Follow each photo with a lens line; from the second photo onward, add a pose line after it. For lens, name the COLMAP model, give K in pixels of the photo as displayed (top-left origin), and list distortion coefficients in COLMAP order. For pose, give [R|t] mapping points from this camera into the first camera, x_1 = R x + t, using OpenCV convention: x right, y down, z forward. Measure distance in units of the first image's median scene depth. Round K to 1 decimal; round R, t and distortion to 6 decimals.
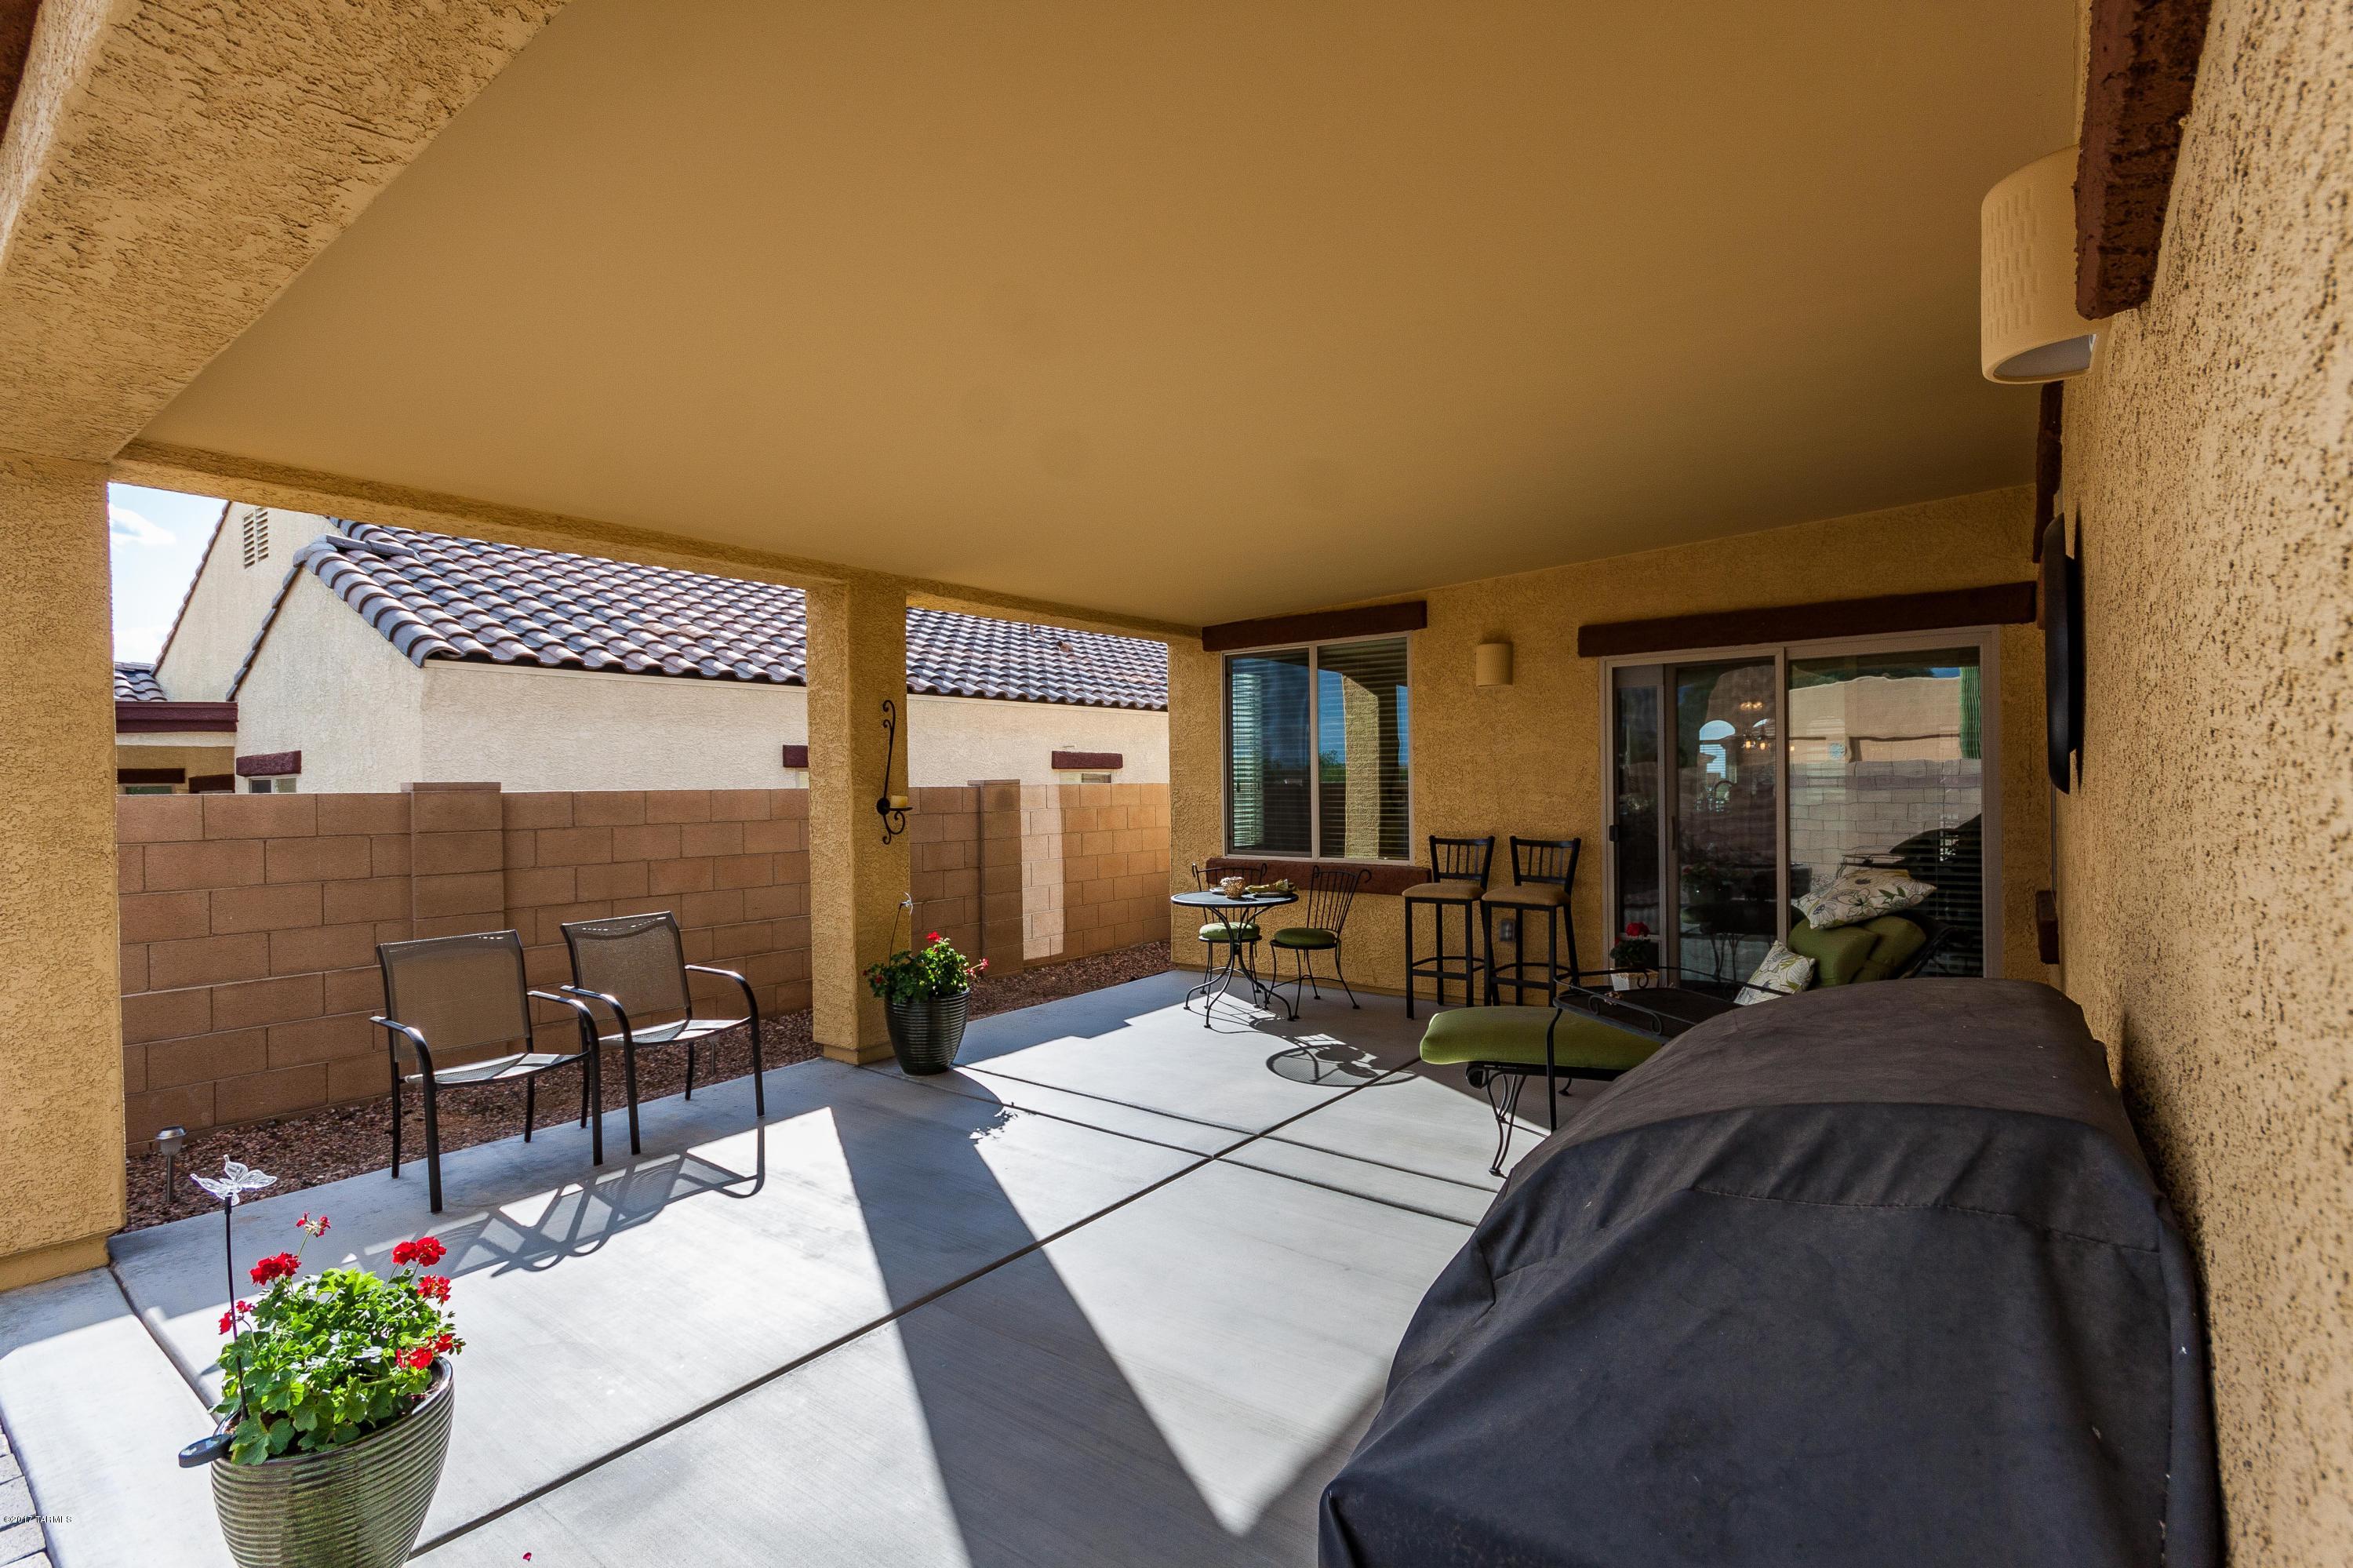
lens RADIAL K [[1093.6, 0, 1178.5], [0, 1093.6, 791.6], [0, 0, 1]] dist [0.004126, 0.000436]
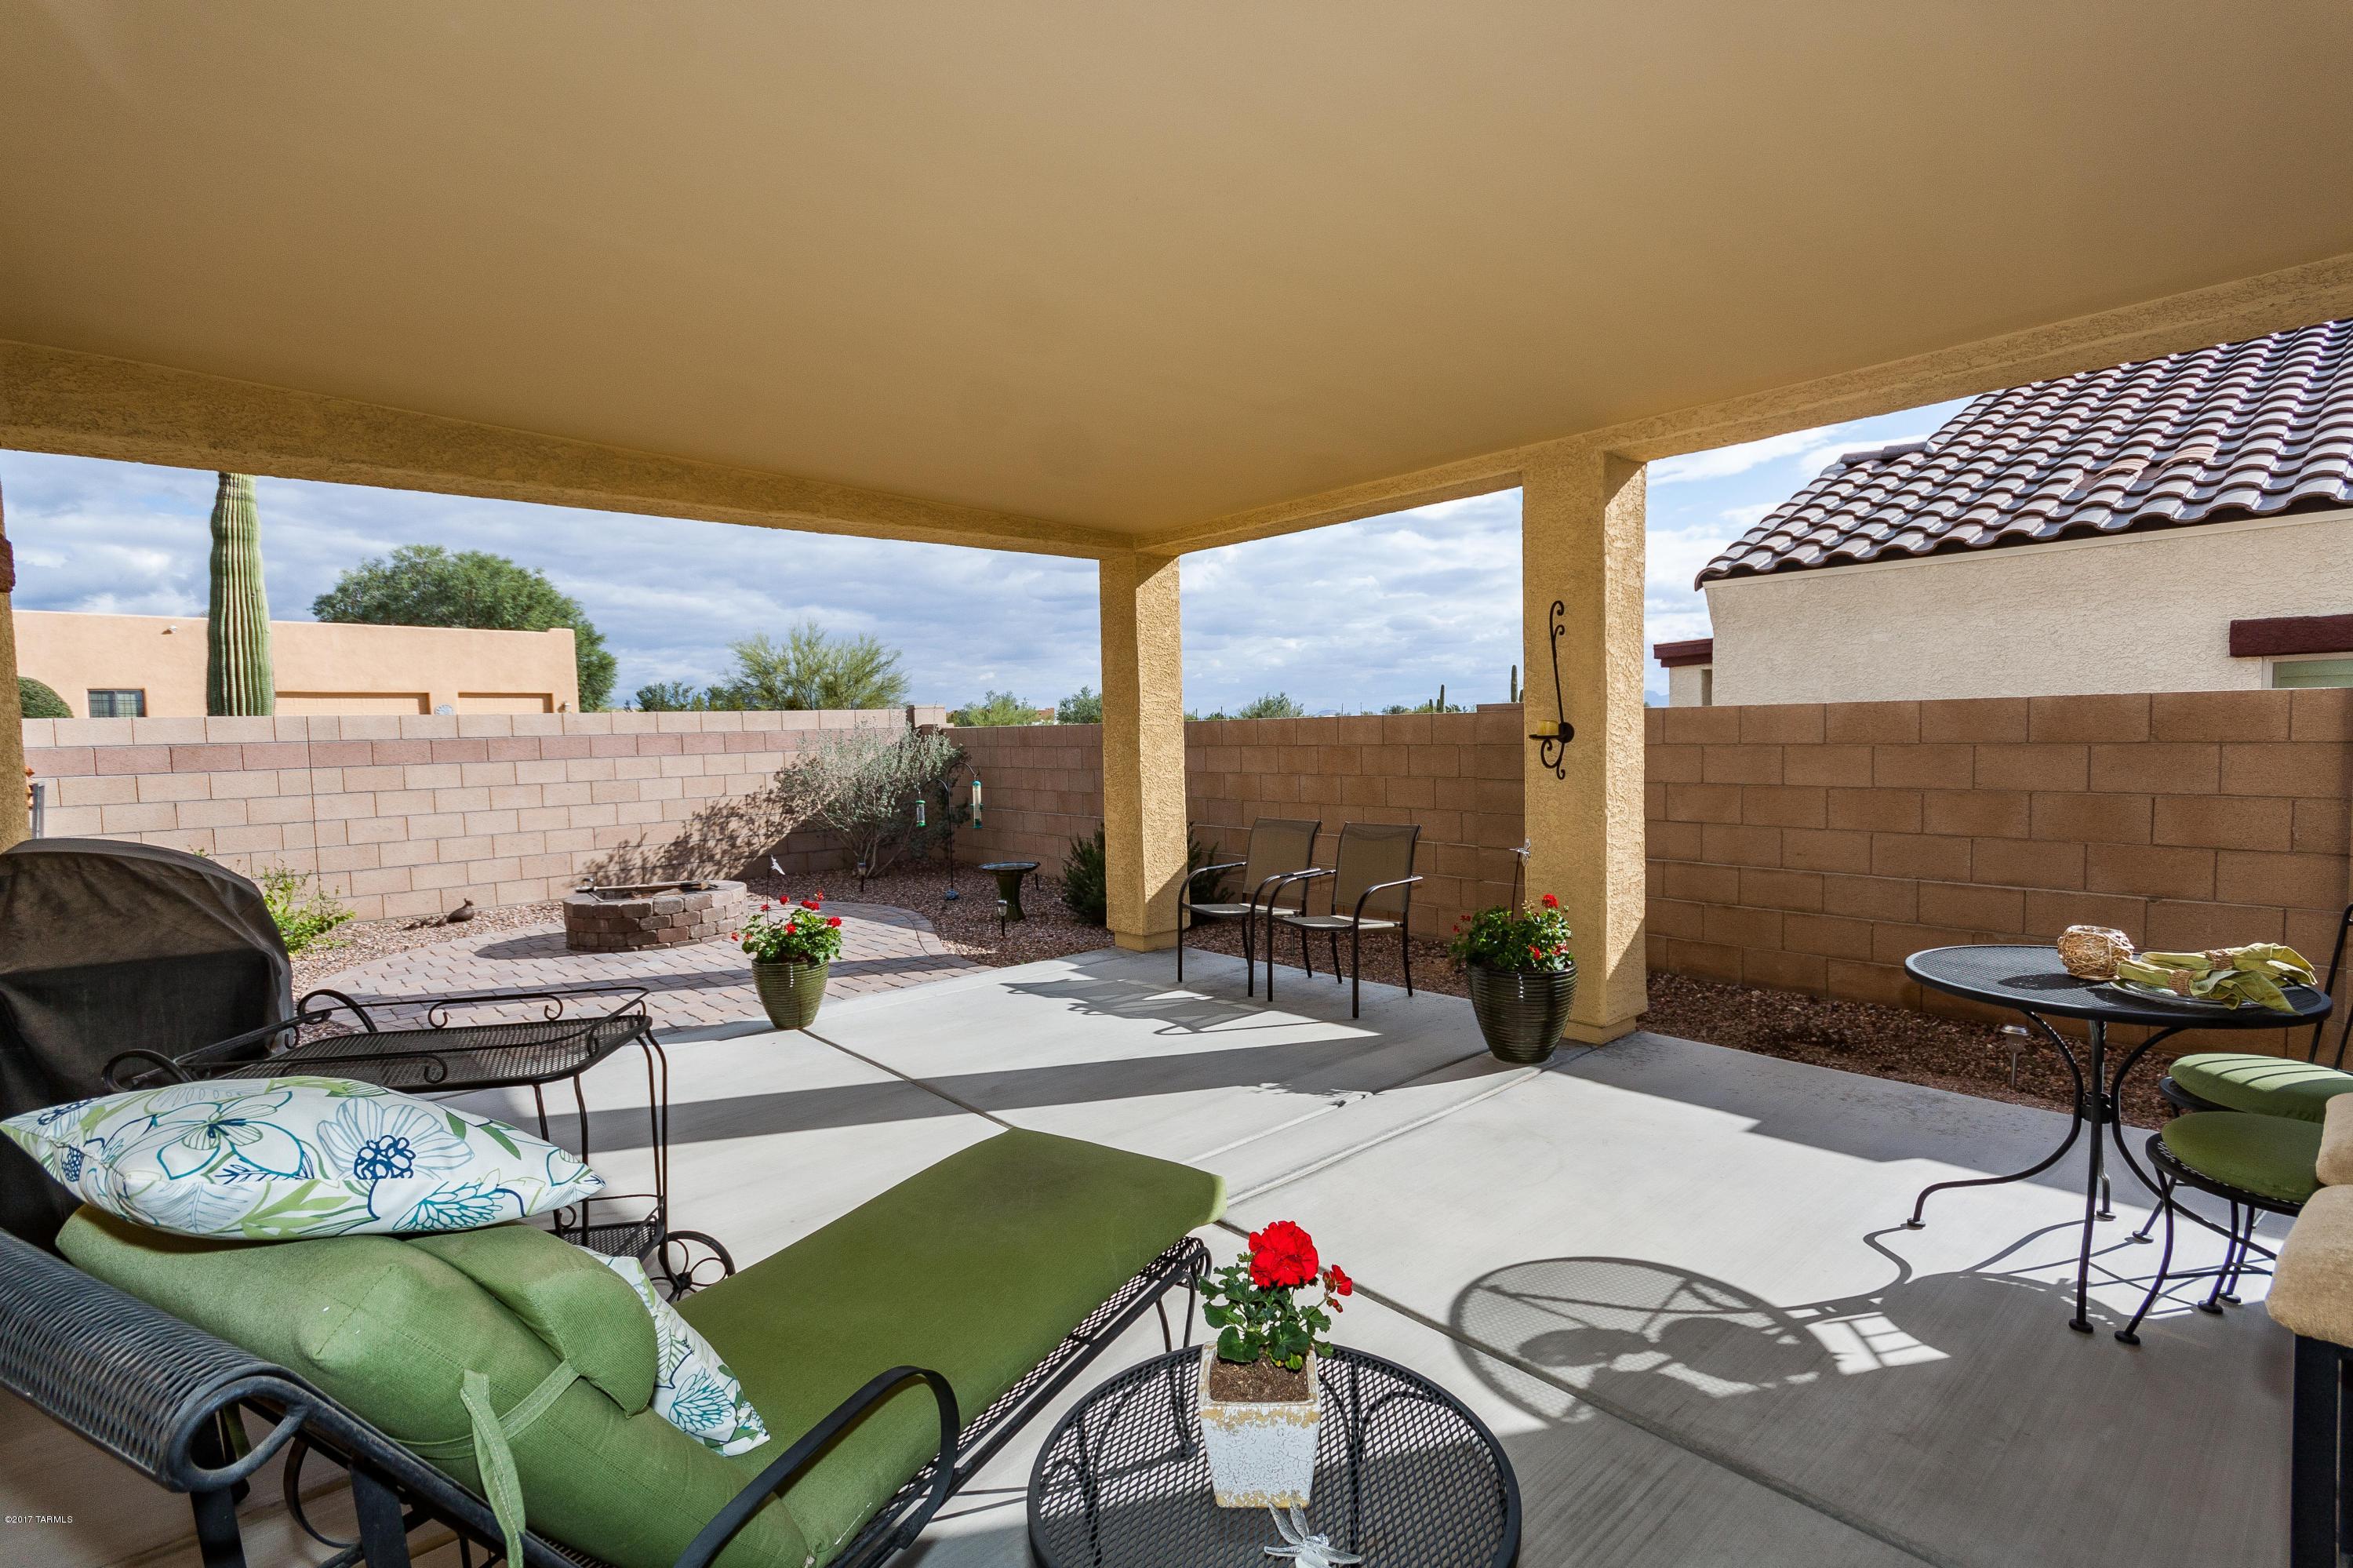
lens RADIAL K [[1093.6, 0, 1178.5], [0, 1093.6, 791.6], [0, 0, 1]] dist [0.004126, 0.000436]
pose [[-0.195349, 0.078875, -0.977557, 0.654212], [0.022784, 0.996857, 0.075879, -0.013338], [0.980469, -0.007450, -0.196532, 0.977327]]
